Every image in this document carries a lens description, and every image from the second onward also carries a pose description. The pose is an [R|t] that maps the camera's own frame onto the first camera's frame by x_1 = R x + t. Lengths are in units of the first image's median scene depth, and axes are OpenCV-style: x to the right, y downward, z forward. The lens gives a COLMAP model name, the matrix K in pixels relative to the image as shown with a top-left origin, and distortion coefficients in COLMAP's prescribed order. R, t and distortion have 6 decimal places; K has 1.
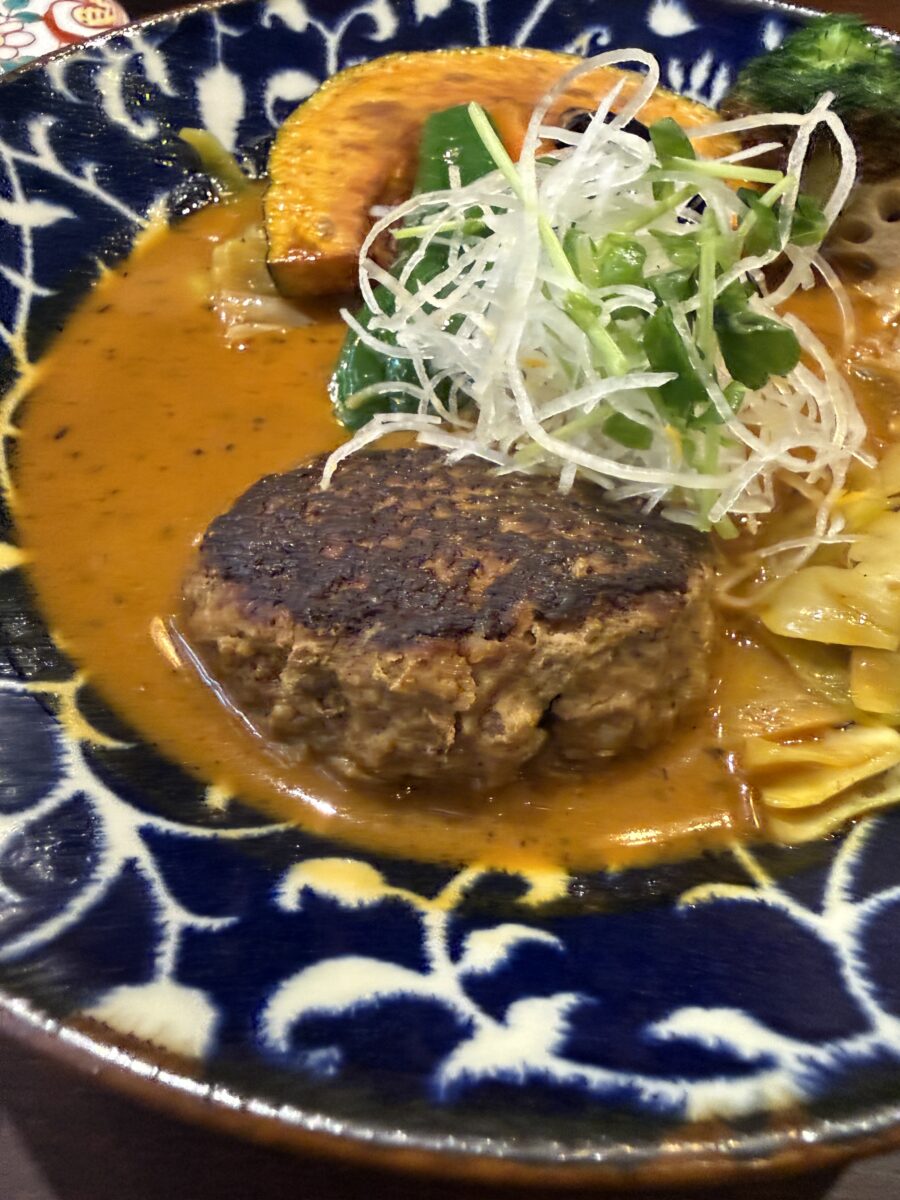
lens RADIAL K [[847.1, 0, 448.4], [0, 847.1, 536.0], [0, 0, 1]] dist [0.020181, -0.041874]
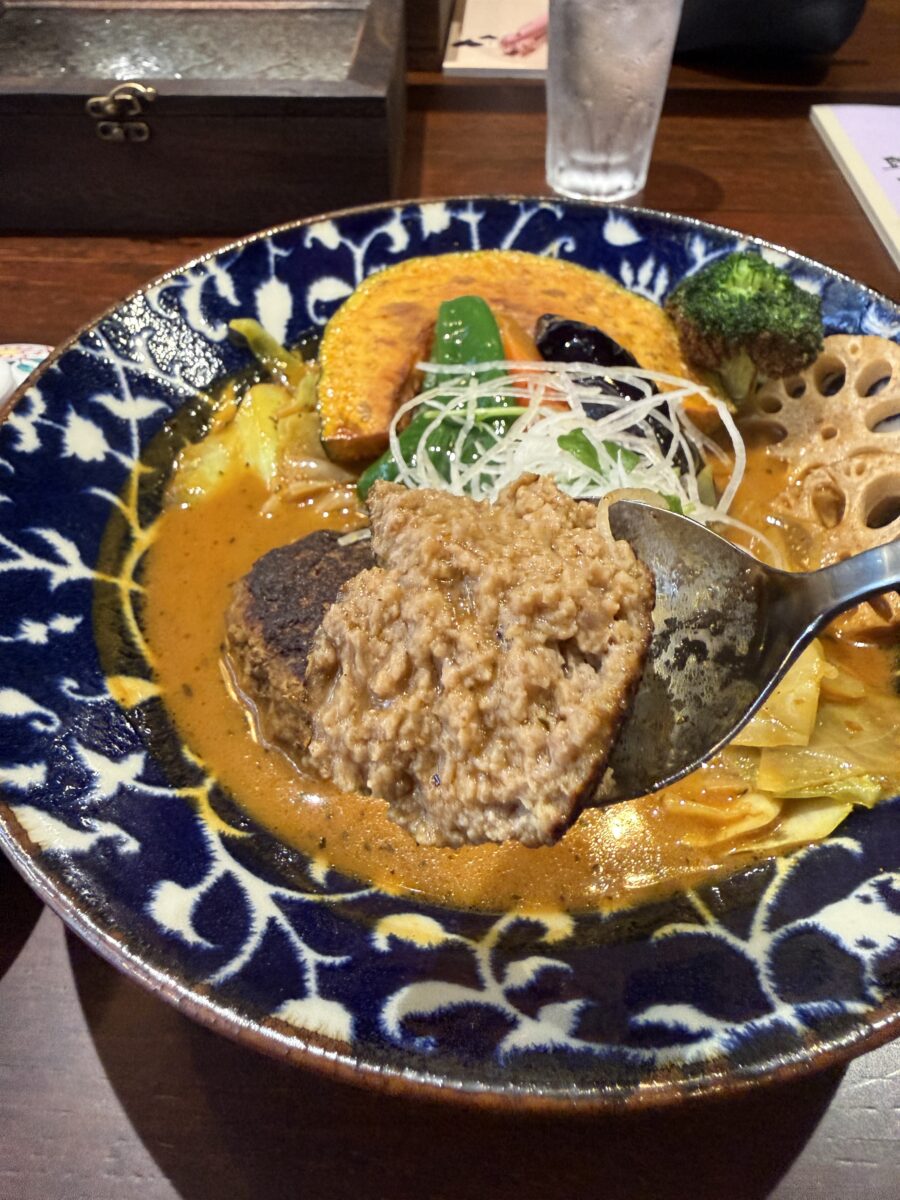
lens RADIAL K [[847.1, 0, 445.6], [0, 847.1, 495.5], [0, 0, 1]] dist [0.020181, -0.041874]
pose [[0.999507, -0.025217, 0.018695, -0.069373], [0.027171, 0.993232, -0.112928, -0.129468], [-0.015721, 0.113380, 0.993427, -0.416382]]
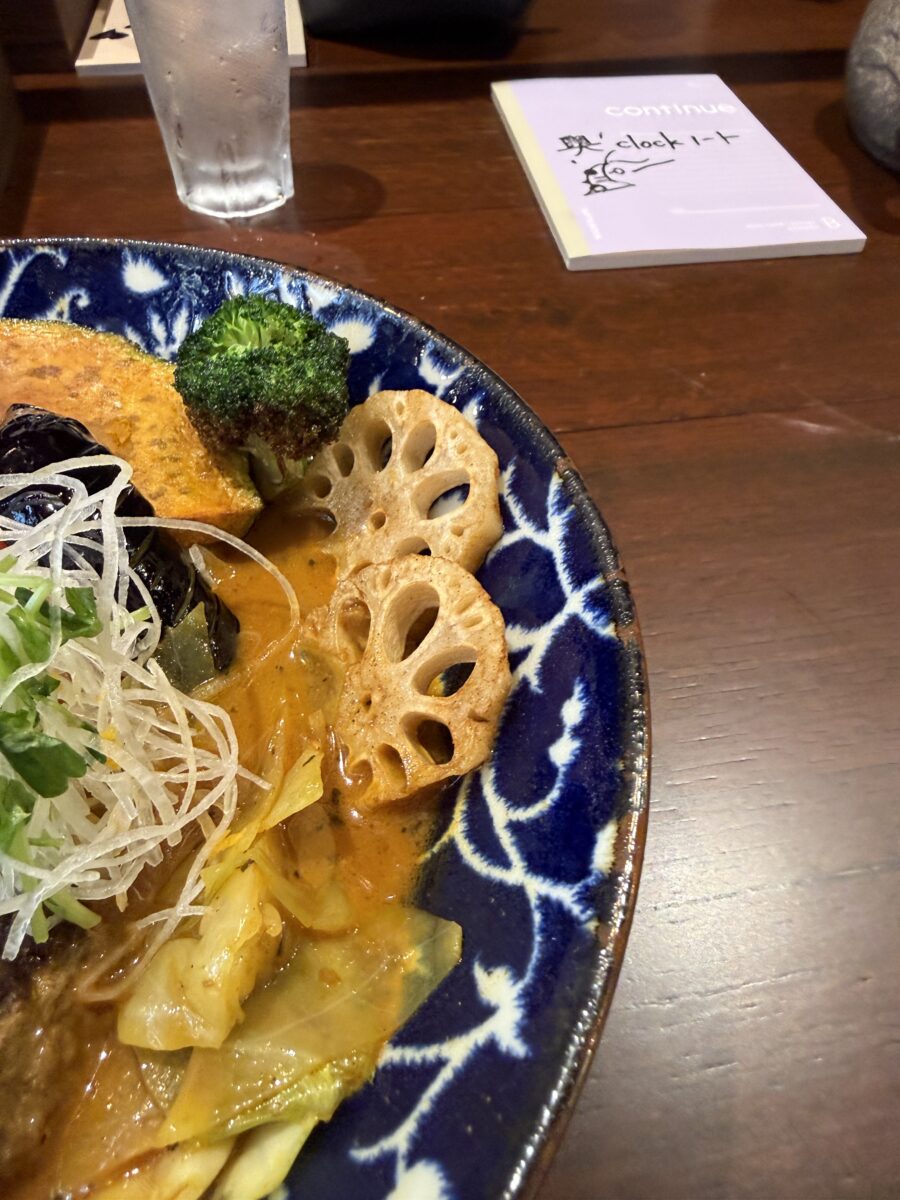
lens RADIAL K [[847.1, 0, 446.6], [0, 847.1, 543.5], [0, 0, 1]] dist [0.020181, -0.041874]
pose [[0.970932, -0.172903, 0.165517, 0.691977], [0.181552, 0.982627, -0.038521, -0.340498], [-0.155981, 0.067452, 0.985454, -0.058925]]
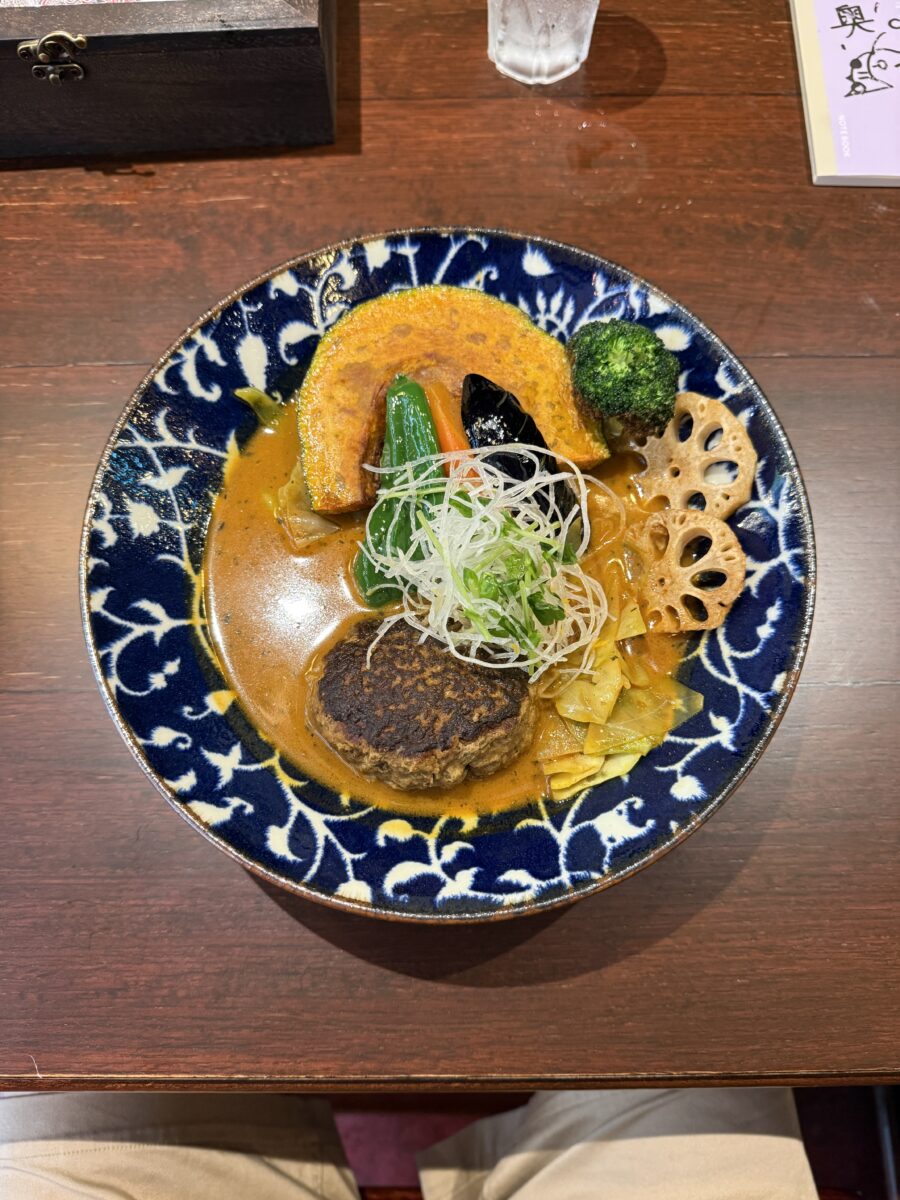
lens RADIAL K [[847.1, 0, 448.2], [0, 847.1, 603.3], [0, 0, 1]] dist [0.020181, -0.041874]
pose [[0.996360, -0.084003, 0.014498, 0.055758], [0.071735, 0.918116, 0.389766, -1.163802], [-0.046052, -0.387307, 0.920800, -1.112731]]
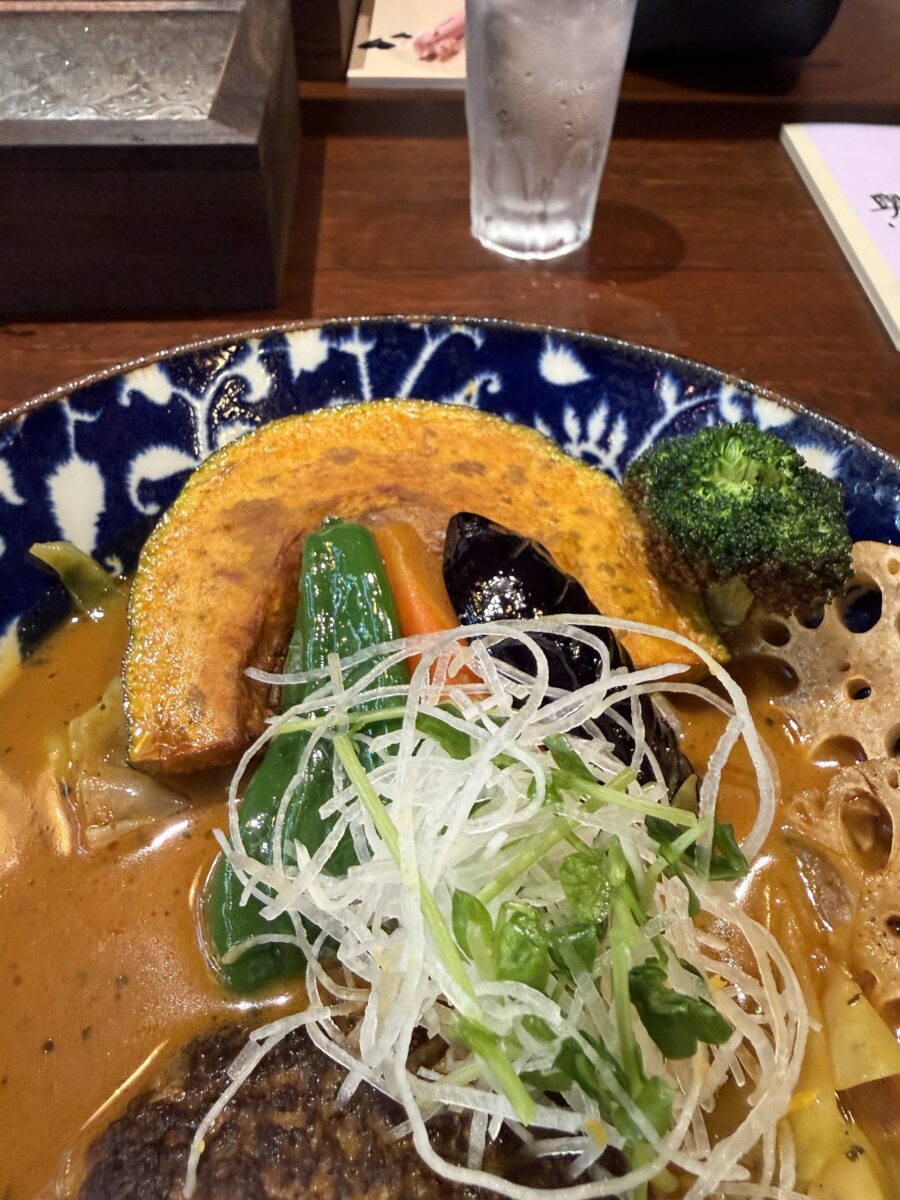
lens RADIAL K [[847.1, 0, 447.3], [0, 847.1, 541.6], [0, 0, 1]] dist [0.020181, -0.041874]
pose [[0.995161, -0.064817, 0.073849, 0.091279], [0.067592, 0.997073, -0.035720, -0.691579], [-0.071318, 0.040539, 0.996630, 0.126681]]
